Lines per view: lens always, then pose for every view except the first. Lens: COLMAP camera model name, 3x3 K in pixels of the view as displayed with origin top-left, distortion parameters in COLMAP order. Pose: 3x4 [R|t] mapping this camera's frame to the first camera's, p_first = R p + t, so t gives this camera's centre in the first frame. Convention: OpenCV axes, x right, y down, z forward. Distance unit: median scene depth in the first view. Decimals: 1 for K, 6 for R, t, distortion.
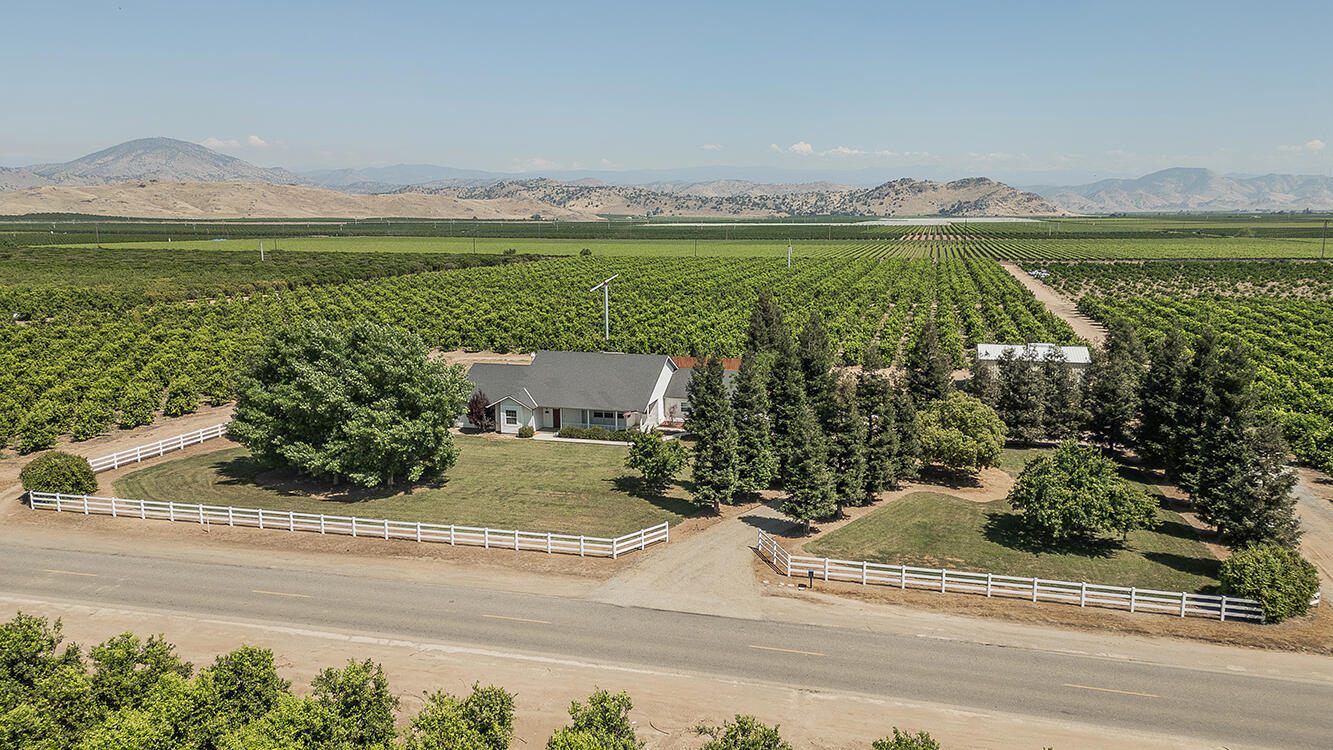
lens RADIAL K [[944.6, 0, 672.8], [0, 944.6, 383.0], [0, 0, 1]] dist [0.071983, -0.043053]
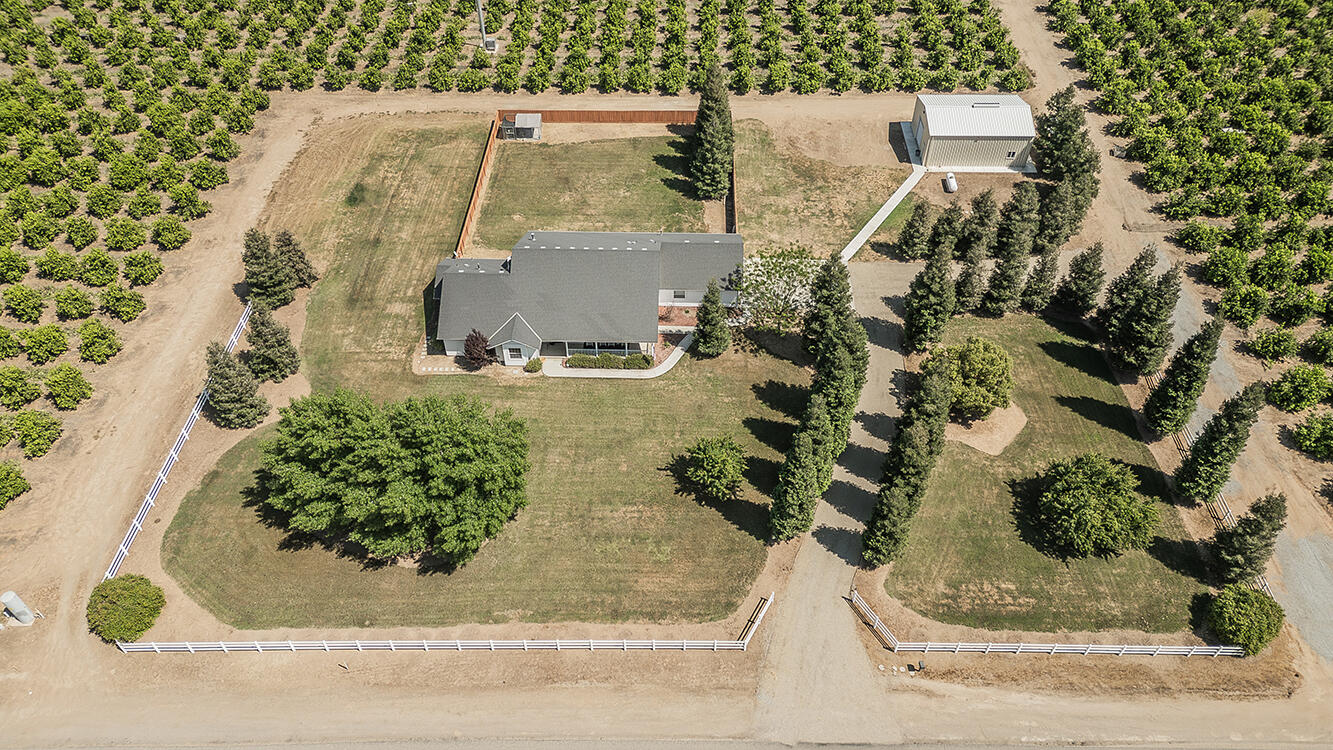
lens RADIAL K [[944.6, 0, 666.9], [0, 944.6, 369.4], [0, 0, 1]] dist [0.071983, -0.043053]
pose [[0.967777, -0.171151, 0.184702, -0.242989], [0.032413, 0.812070, 0.582659, -0.608390], [-0.249713, -0.557897, 0.791450, 0.230224]]
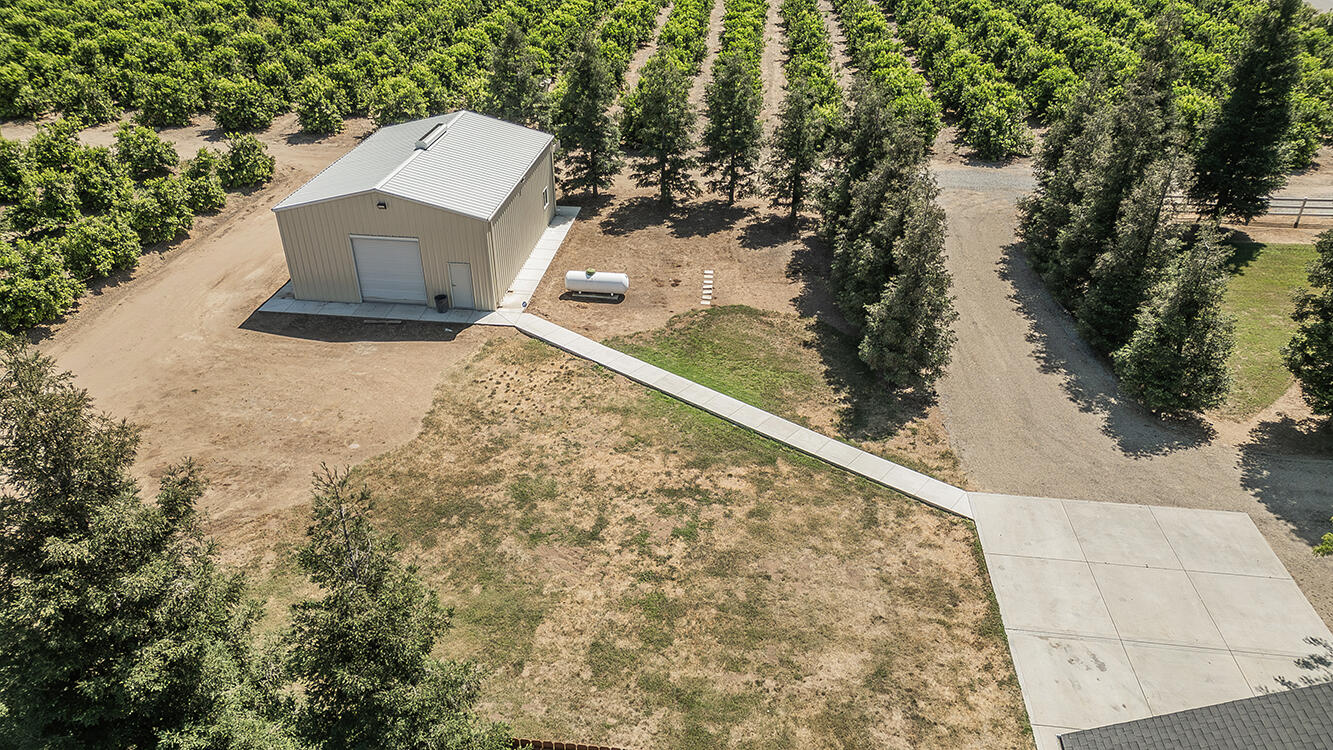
lens RADIAL K [[944.6, 0, 671.1], [0, 944.6, 371.0], [0, 0, 1]] dist [0.071983, -0.043053]
pose [[-0.162170, -0.490216, 0.856382, -0.024887], [0.170401, 0.840919, 0.513633, -0.216820], [-0.971938, 0.229224, -0.052839, 1.421168]]
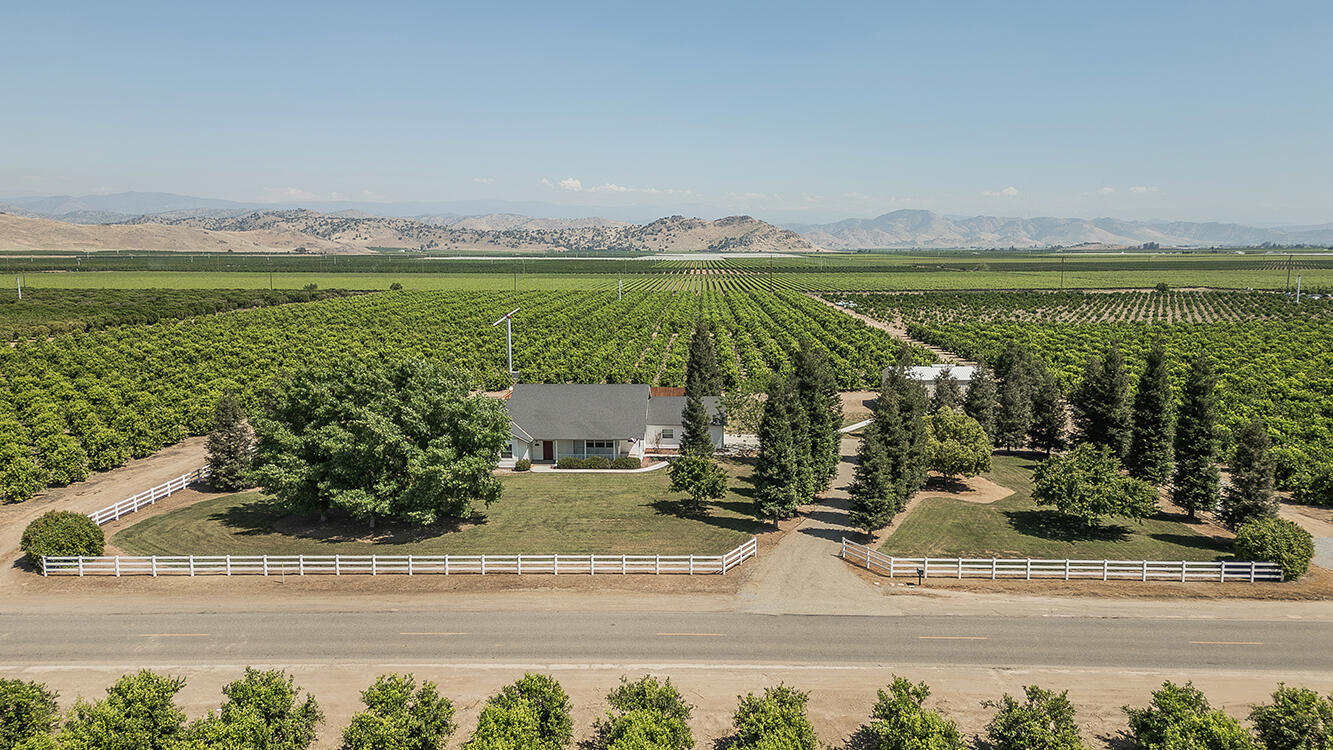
lens RADIAL K [[944.6, 0, 672.8], [0, 944.6, 387.8], [0, 0, 1]] dist [0.071983, -0.043053]
pose [[0.971335, -0.033360, 0.235362, -0.280018], [0.040490, 0.998854, -0.025523, 0.002477], [-0.234241, 0.034321, 0.971573, -0.011305]]
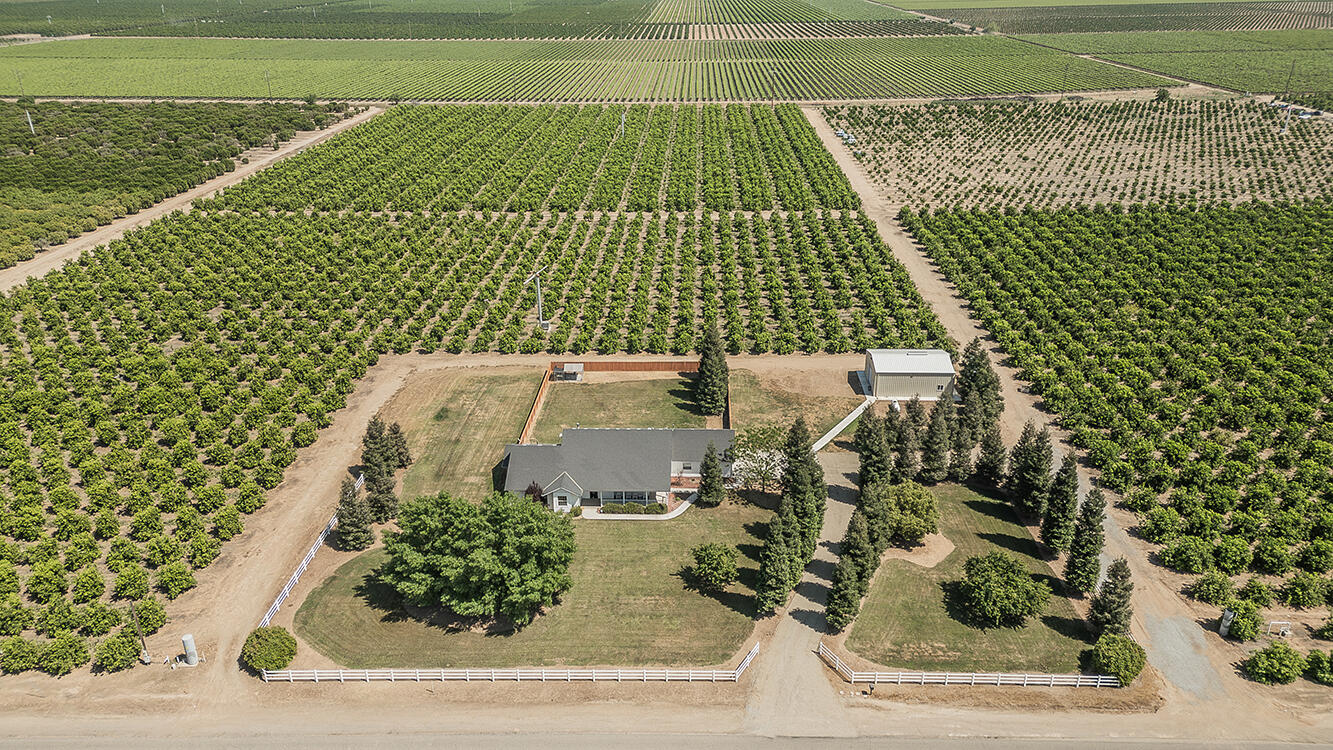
lens RADIAL K [[944.6, 0, 673.5], [0, 944.6, 367.1], [0, 0, 1]] dist [0.071983, -0.043053]
pose [[0.969465, -0.094787, 0.226171, -0.356621], [0.038908, 0.970051, 0.239765, -0.524632], [-0.242124, -0.223644, 0.944118, -0.232933]]
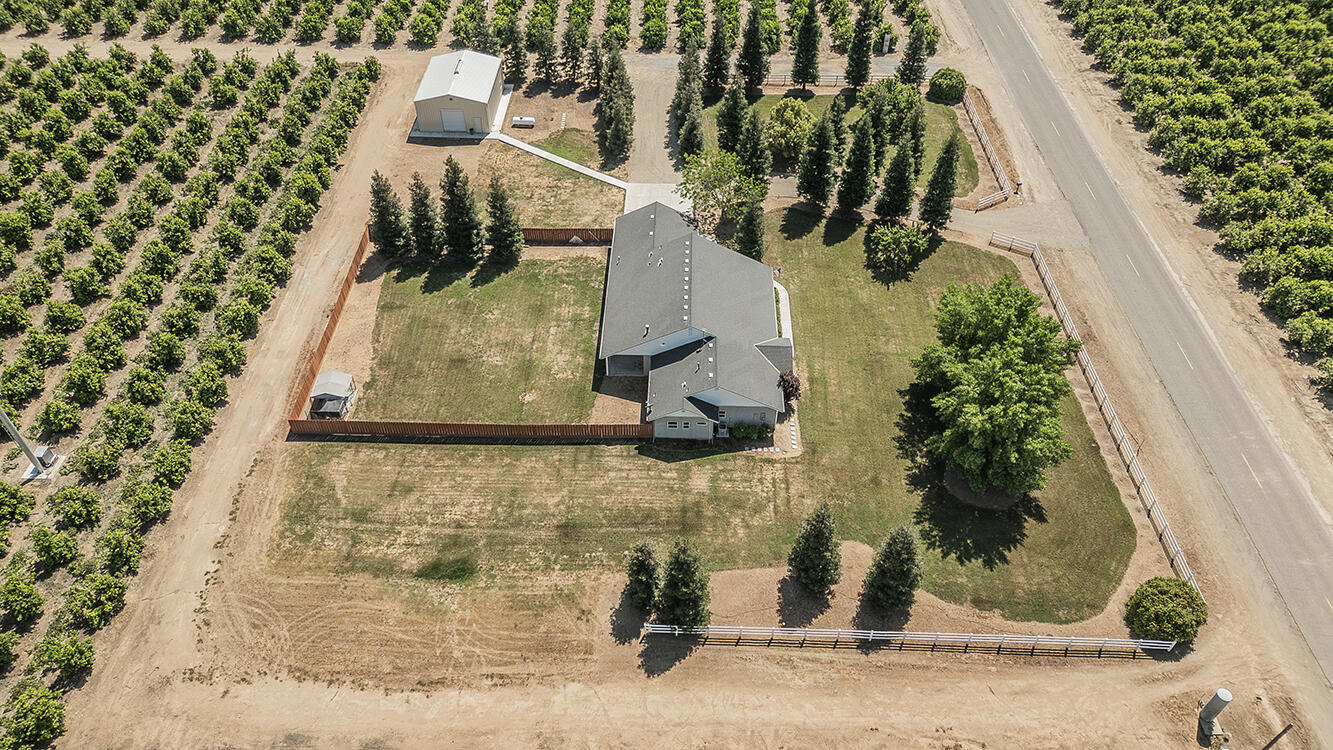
lens RADIAL K [[944.6, 0, 670.1], [0, 944.6, 383.7], [0, 0, 1]] dist [0.071983, -0.043053]
pose [[-0.247400, -0.676962, 0.693192, -0.987456], [0.165092, 0.675518, 0.718623, -0.794321], [-0.954745, 0.292228, -0.055362, 1.405397]]
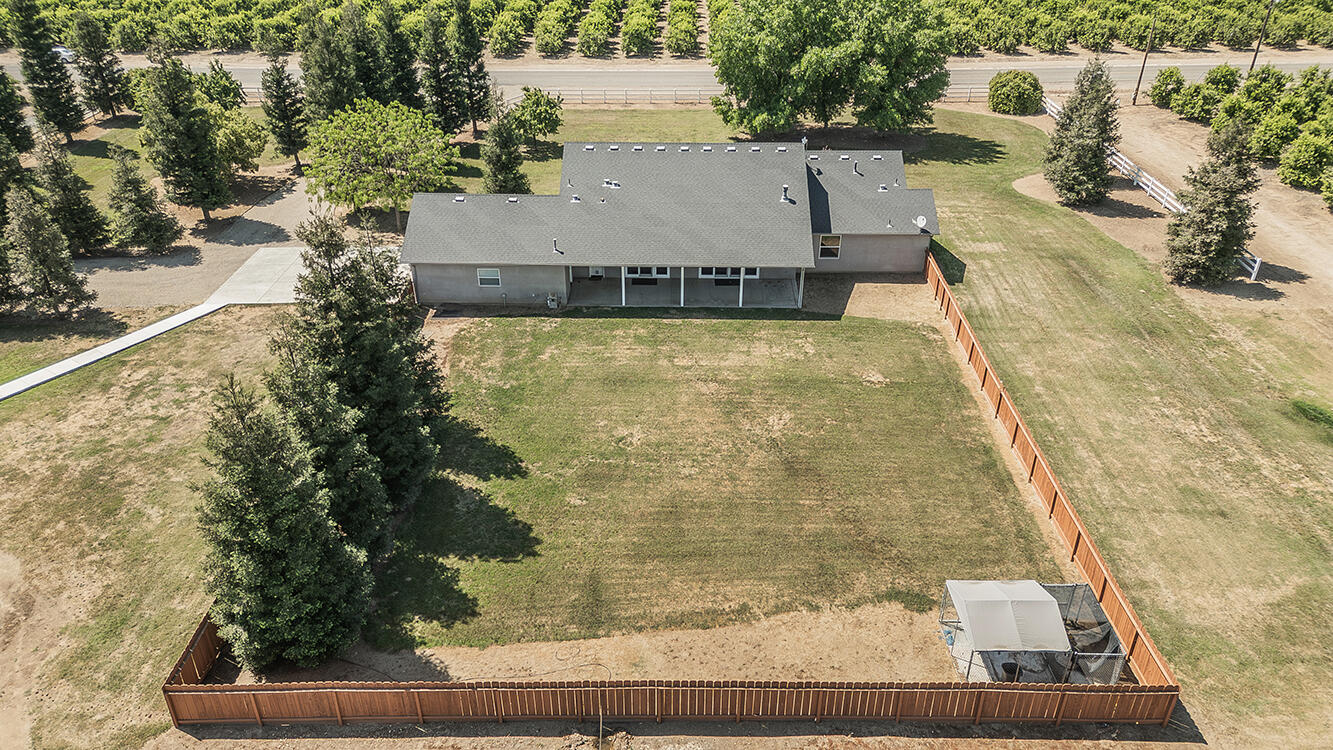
lens RADIAL K [[944.6, 0, 676.4], [0, 944.6, 369.4], [0, 0, 1]] dist [0.071983, -0.043053]
pose [[-0.963633, 0.139432, -0.227970, 0.099610], [-0.039085, 0.770376, 0.636391, -0.369688], [0.264356, 0.622157, -0.736910, 1.919944]]
